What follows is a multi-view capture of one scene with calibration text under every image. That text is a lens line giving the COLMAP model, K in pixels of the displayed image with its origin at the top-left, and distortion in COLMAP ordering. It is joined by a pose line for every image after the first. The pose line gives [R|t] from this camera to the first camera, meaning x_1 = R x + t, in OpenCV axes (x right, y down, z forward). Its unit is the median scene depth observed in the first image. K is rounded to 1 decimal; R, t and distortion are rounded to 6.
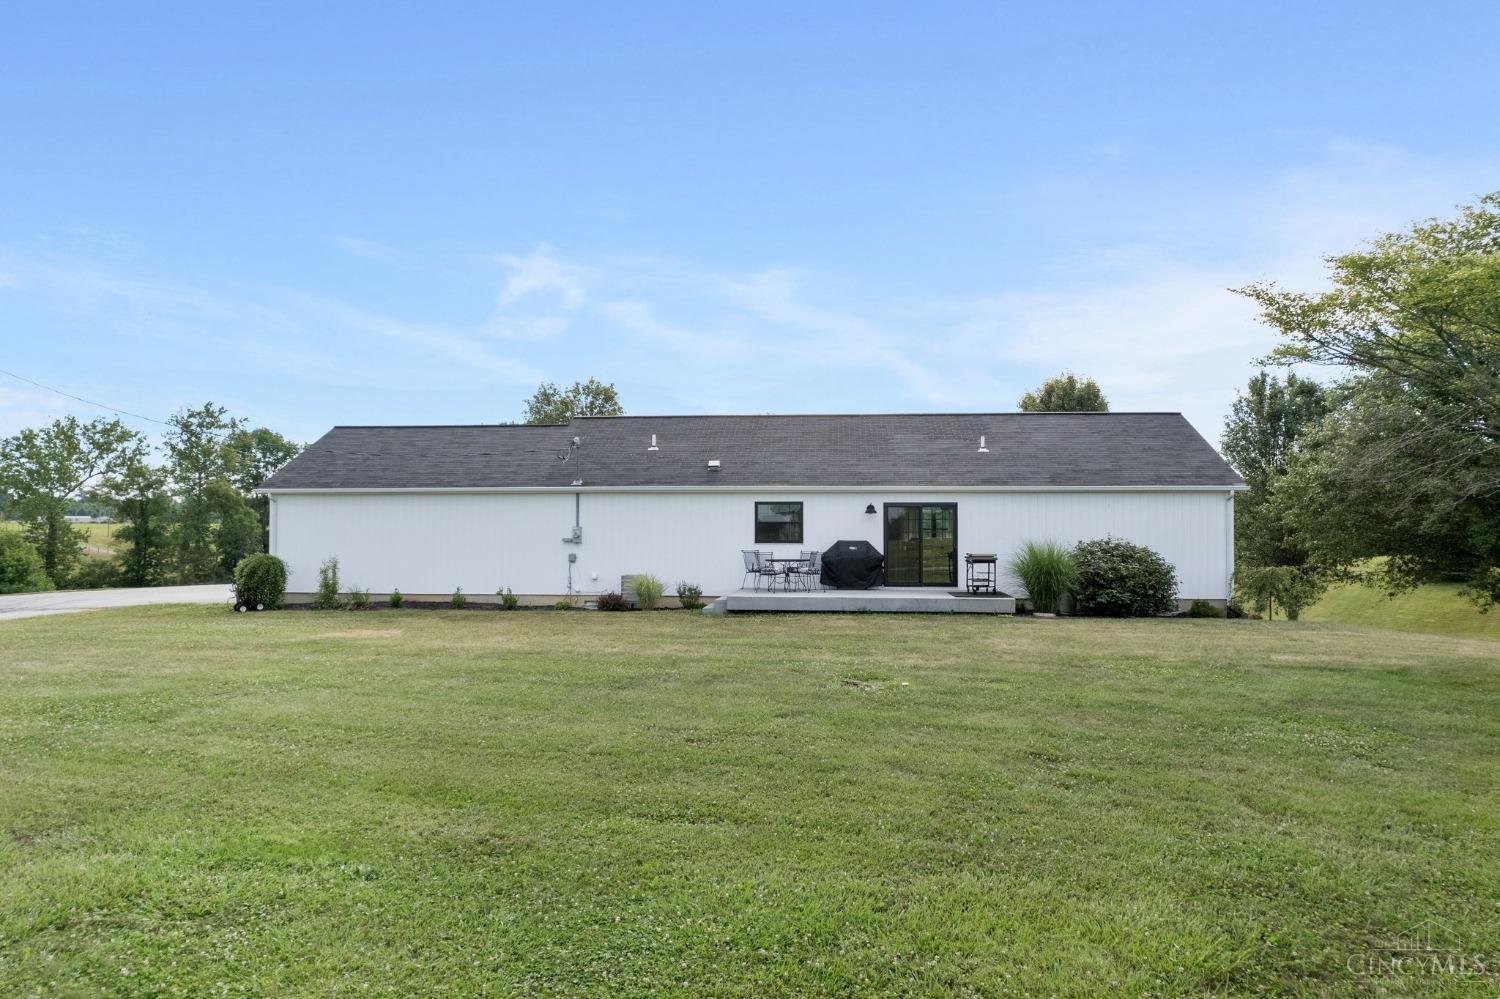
lens RADIAL K [[895.3, 0, 750.0], [0, 895.3, 499.5], [0, 0, 1]] dist [-0.002461, 0.000147]
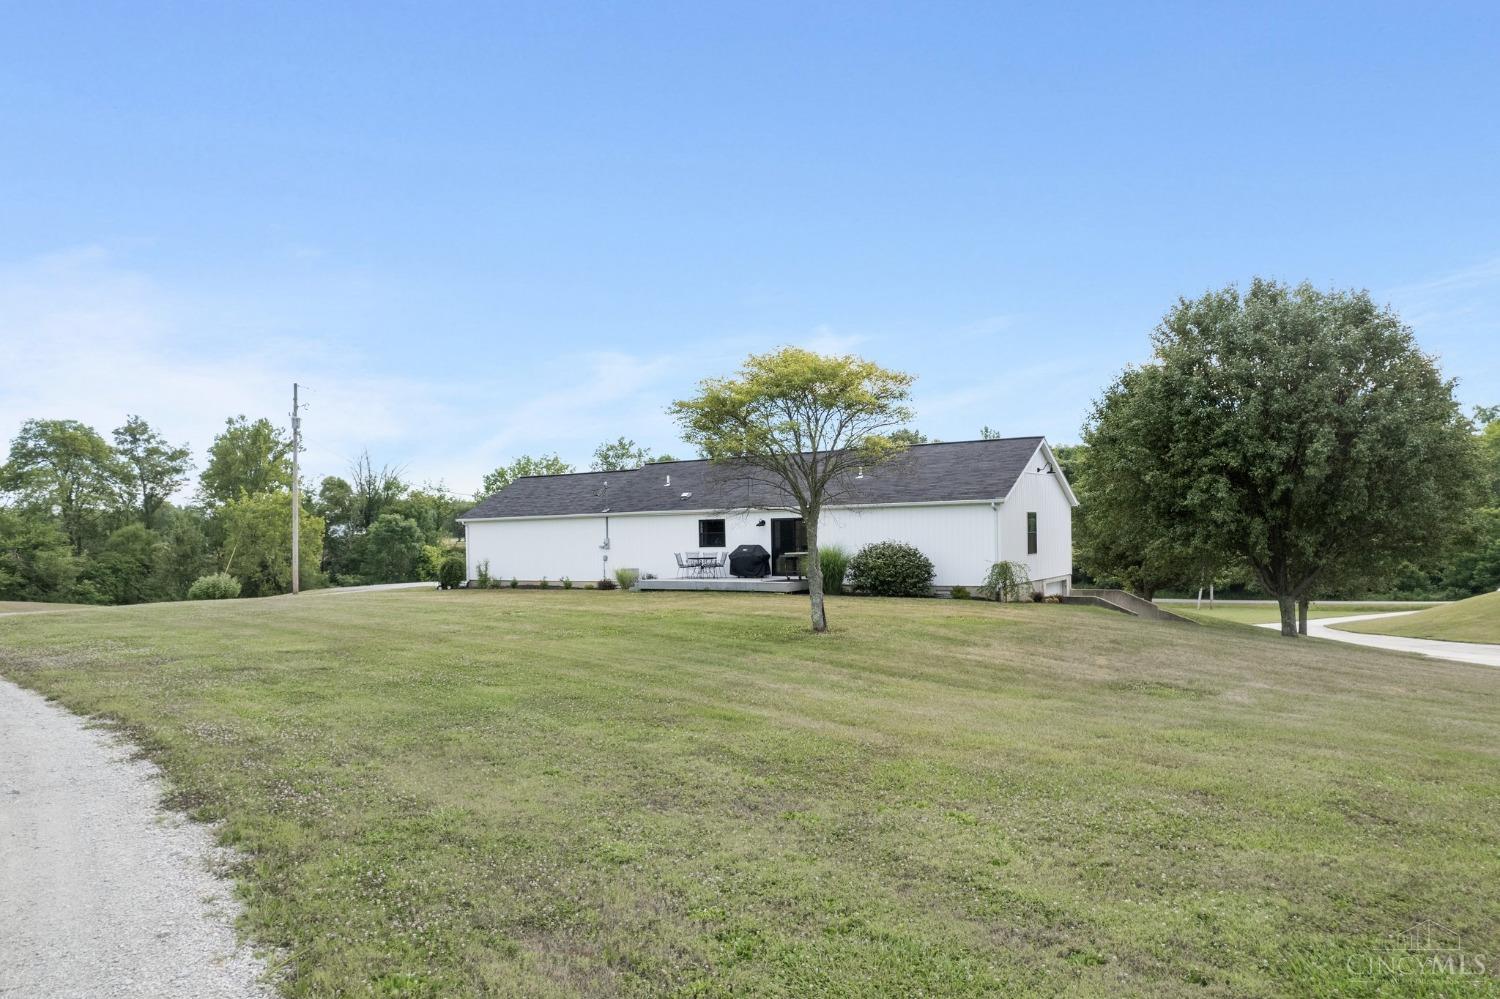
lens RADIAL K [[895.3, 0, 750.0], [0, 895.3, 499.5], [0, 0, 1]] dist [-0.002461, 0.000147]
pose [[0.897706, -0.035686, -0.439147, 0.752751], [0.034009, 0.999353, -0.011690, -0.011206], [0.439280, -0.004440, 0.898339, -0.321109]]
